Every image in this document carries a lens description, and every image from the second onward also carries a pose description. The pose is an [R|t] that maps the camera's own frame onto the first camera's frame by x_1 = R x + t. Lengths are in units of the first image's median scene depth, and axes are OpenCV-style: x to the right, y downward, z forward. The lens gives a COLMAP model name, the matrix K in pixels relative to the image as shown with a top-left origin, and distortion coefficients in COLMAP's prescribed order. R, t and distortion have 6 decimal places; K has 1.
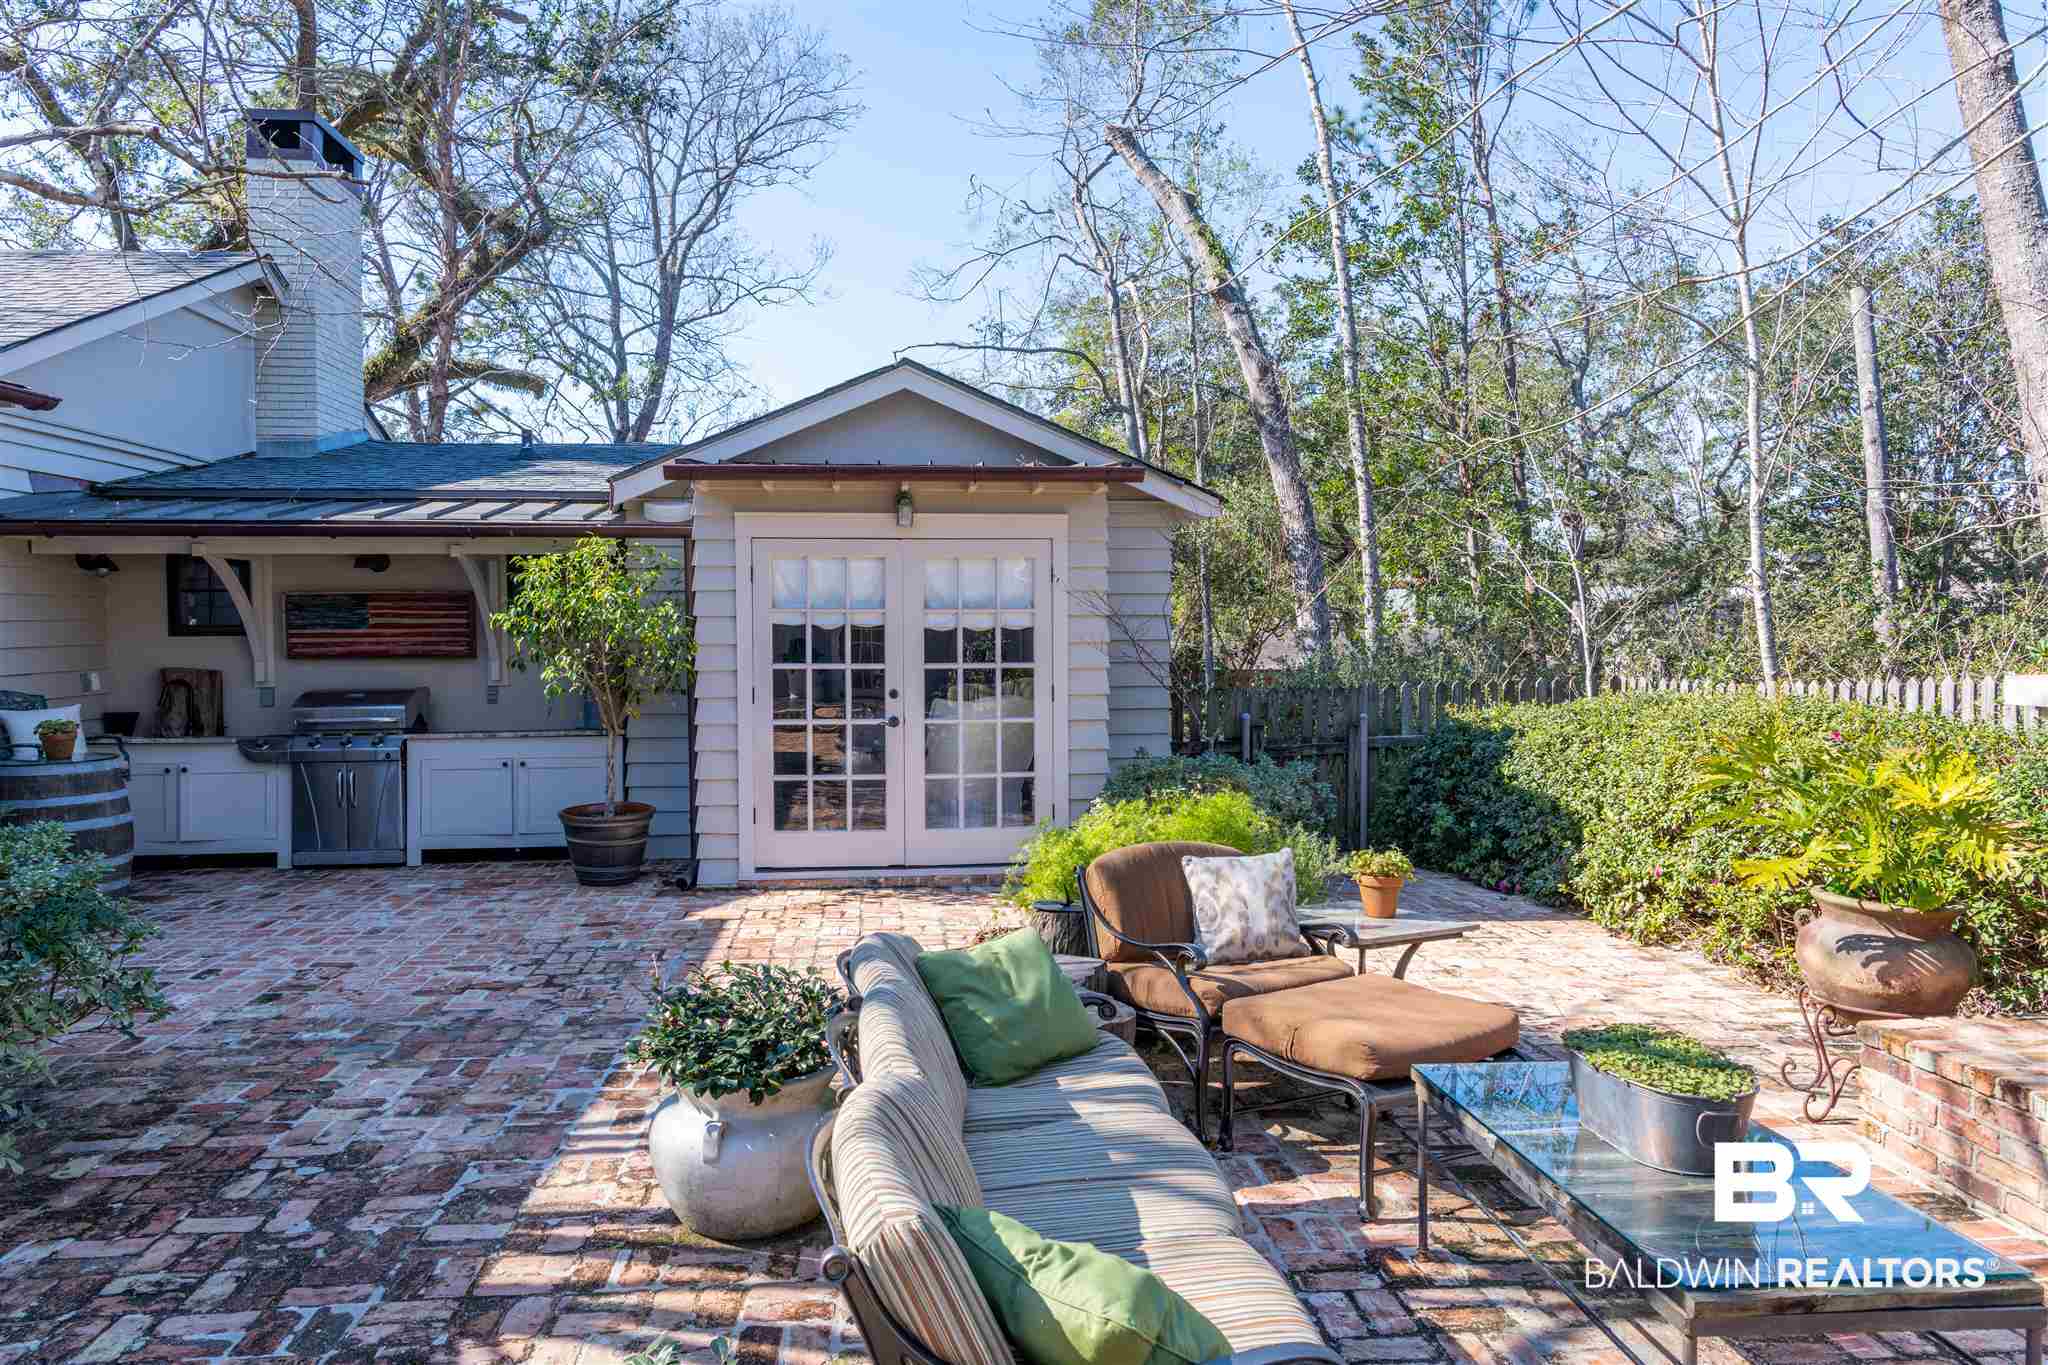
lens RADIAL K [[1385.4, 0, 1037.6], [0, 1385.4, 672.4], [0, 0, 1]] dist [0.010040, -0.006849]
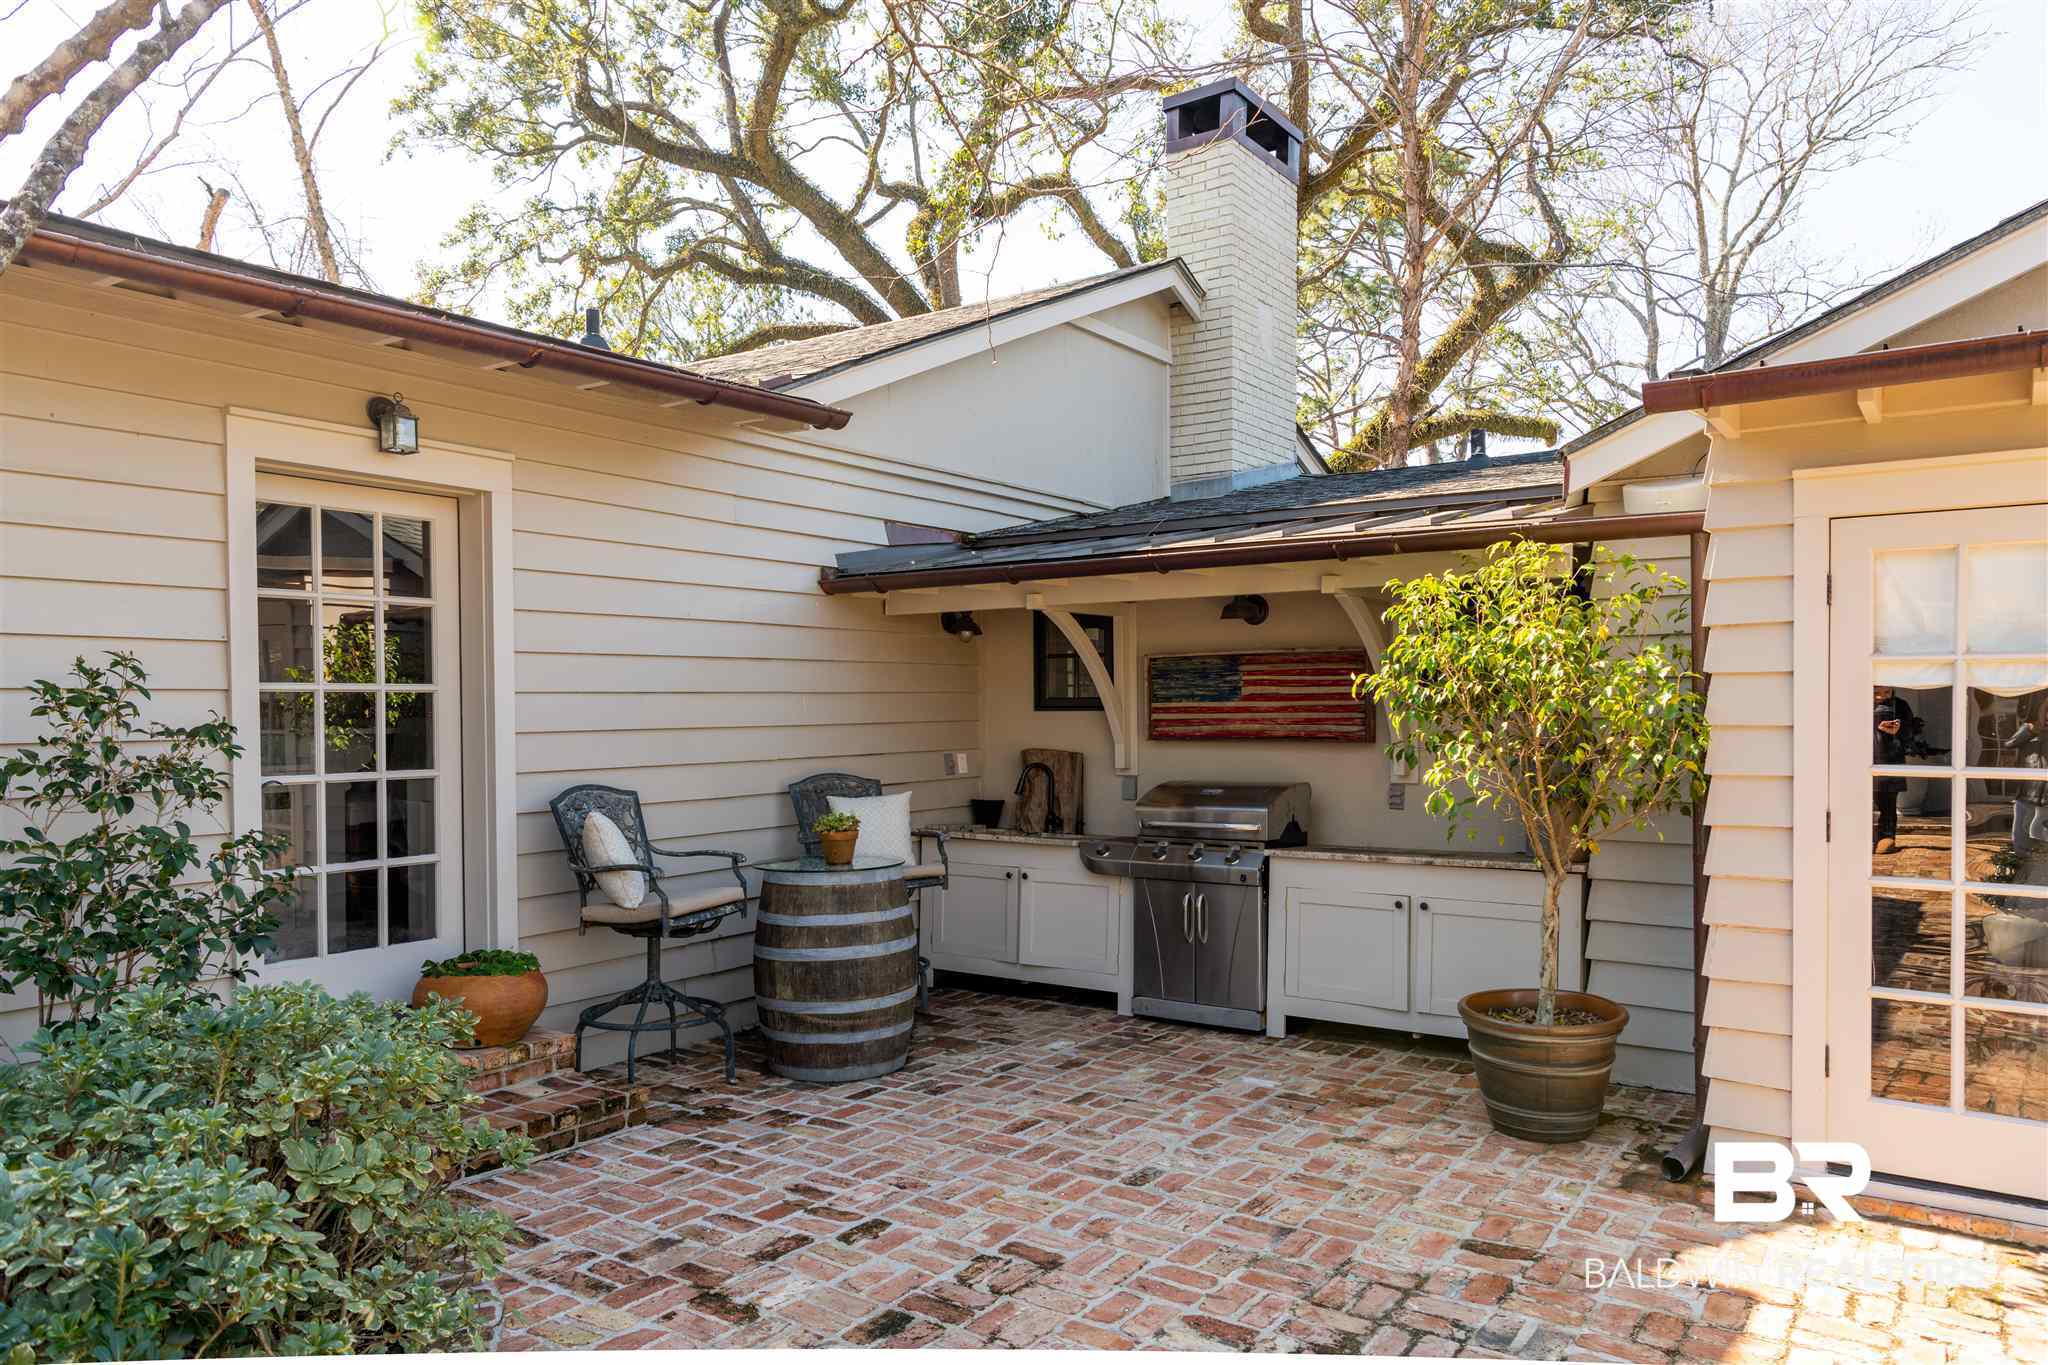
lens RADIAL K [[1384.2, 0, 1024.3], [0, 1384.2, 729.6], [0, 0, 1]] dist [0.018330, -0.007574]
pose [[0.750881, 0.009592, -0.660368, -0.080595], [-0.019958, 0.999767, -0.008172, -0.008036], [0.660136, 0.019316, 0.750897, 0.377610]]
